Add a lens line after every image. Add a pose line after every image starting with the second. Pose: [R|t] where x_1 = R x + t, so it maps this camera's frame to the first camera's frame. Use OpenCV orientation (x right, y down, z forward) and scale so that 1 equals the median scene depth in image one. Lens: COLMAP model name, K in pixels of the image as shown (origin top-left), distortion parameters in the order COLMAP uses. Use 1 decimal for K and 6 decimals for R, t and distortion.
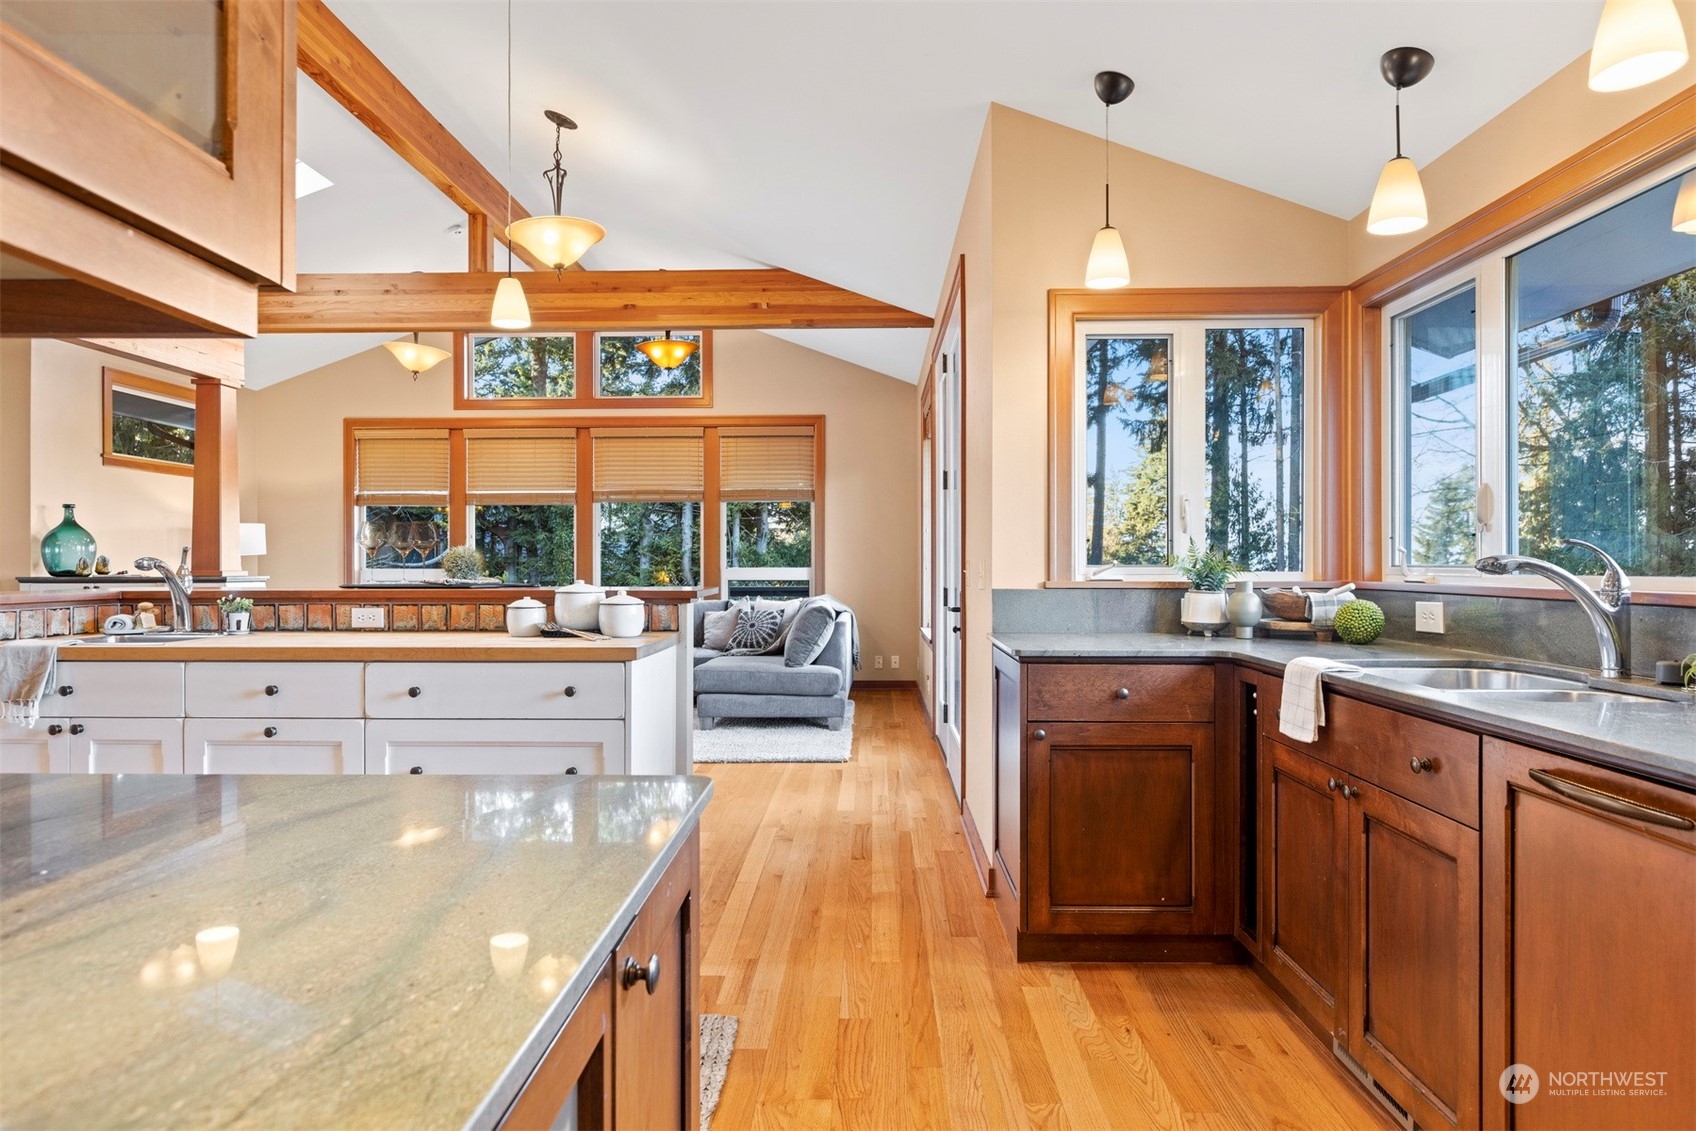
lens RADIAL K [[948.7, 0, 838.4], [0, 948.7, 561.4], [0, 0, 1]] dist [-0.002625, 0.001051]
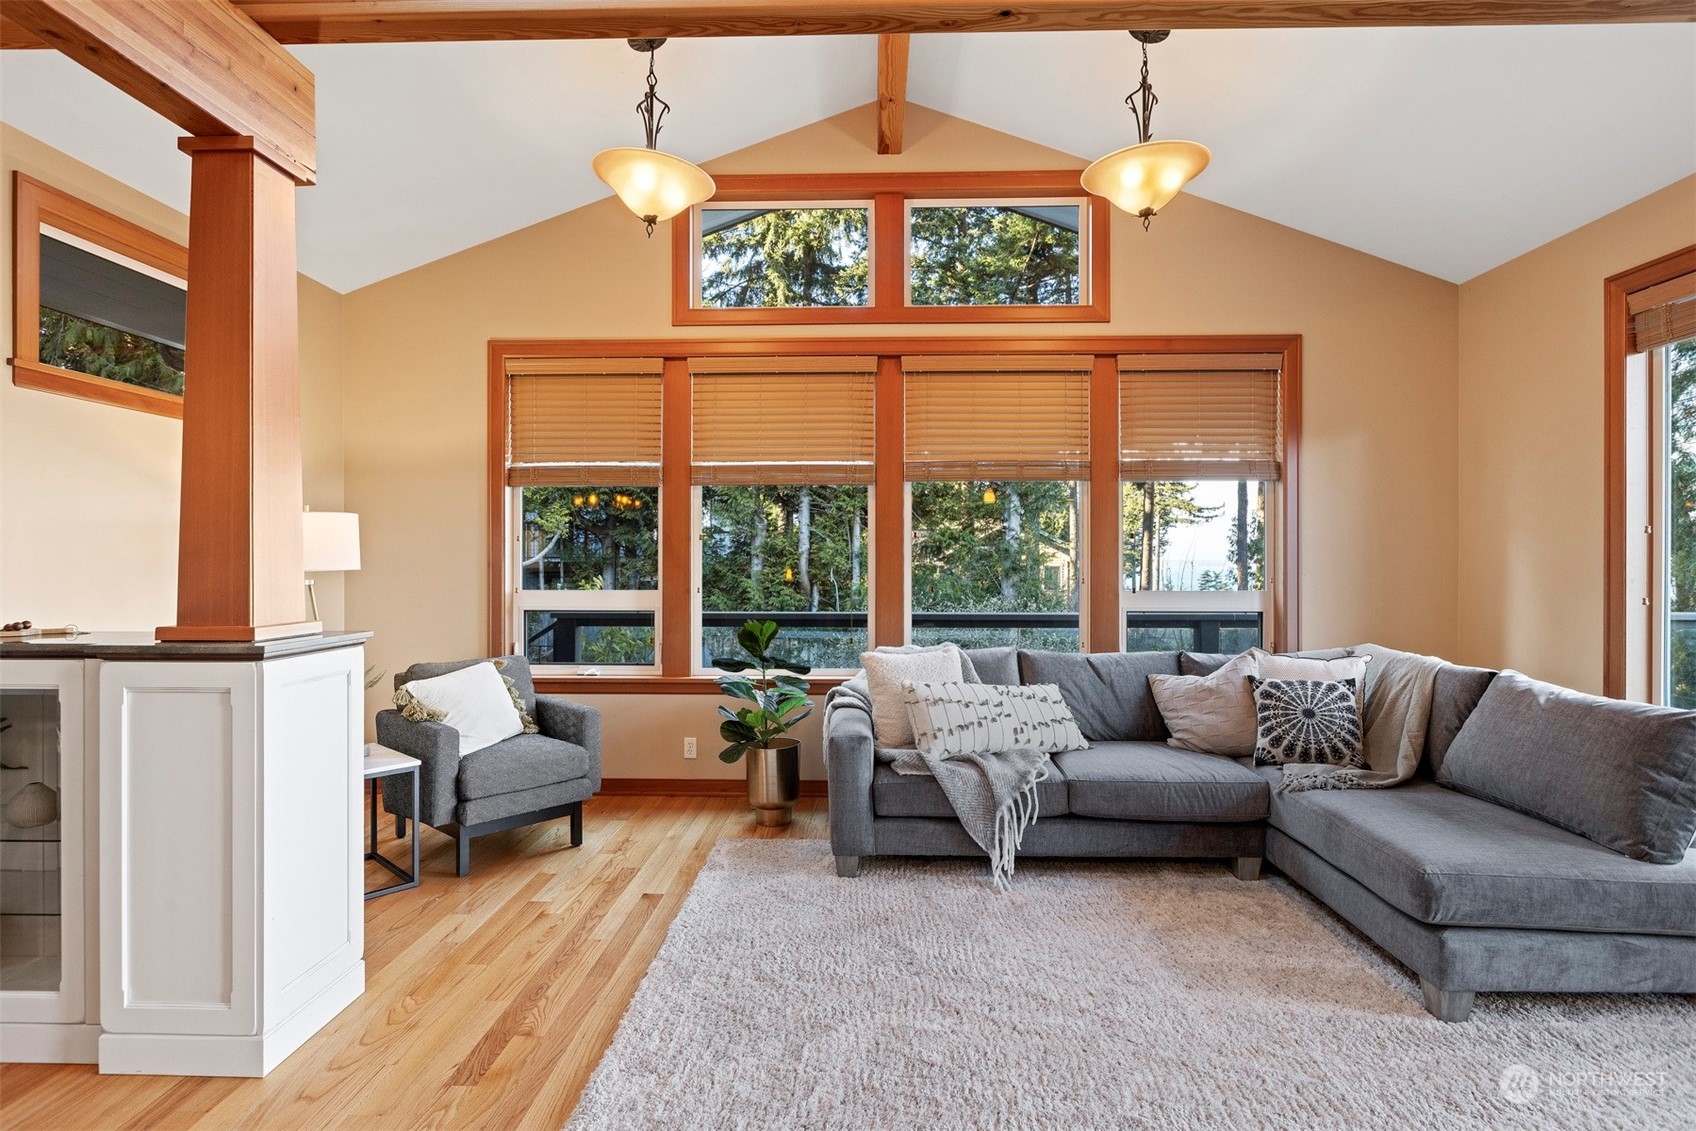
lens RADIAL K [[827.2, 0, 850.6], [0, 827.2, 557.6], [0, 0, 1]] dist [-0.003355, -0.000379]
pose [[0.999995, 0.002867, 0.001146, -0.336833], [-0.002867, 0.999996, 0.000162, -0.016030], [-0.001145, -0.000165, 0.999999, 0.548605]]
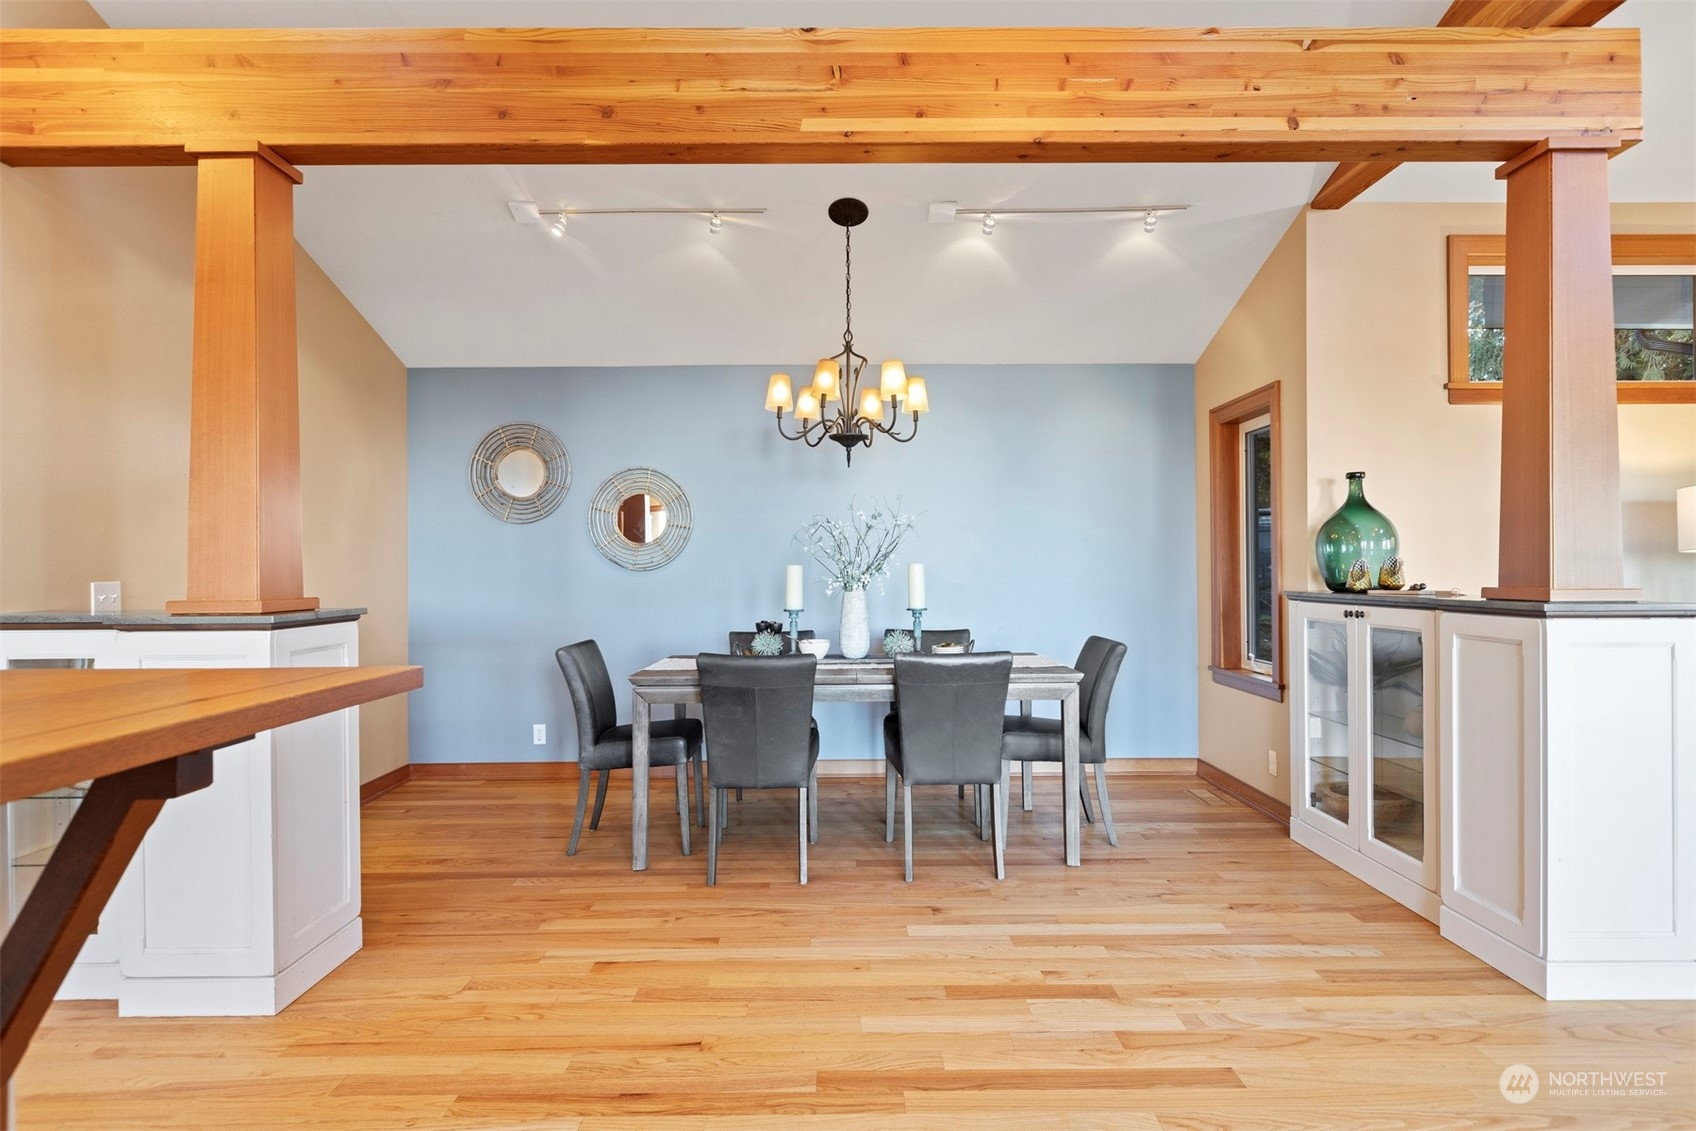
lens RADIAL K [[897.5, 0, 854.9], [0, 897.5, 569.4], [0, 0, 1]] dist [-0.003371, -0.001676]
pose [[0.040723, 0.000200, -0.999170, -0.218063], [0.004087, 0.999992, 0.000366, 0.000044], [0.999162, -0.004099, 0.040722, 0.559720]]
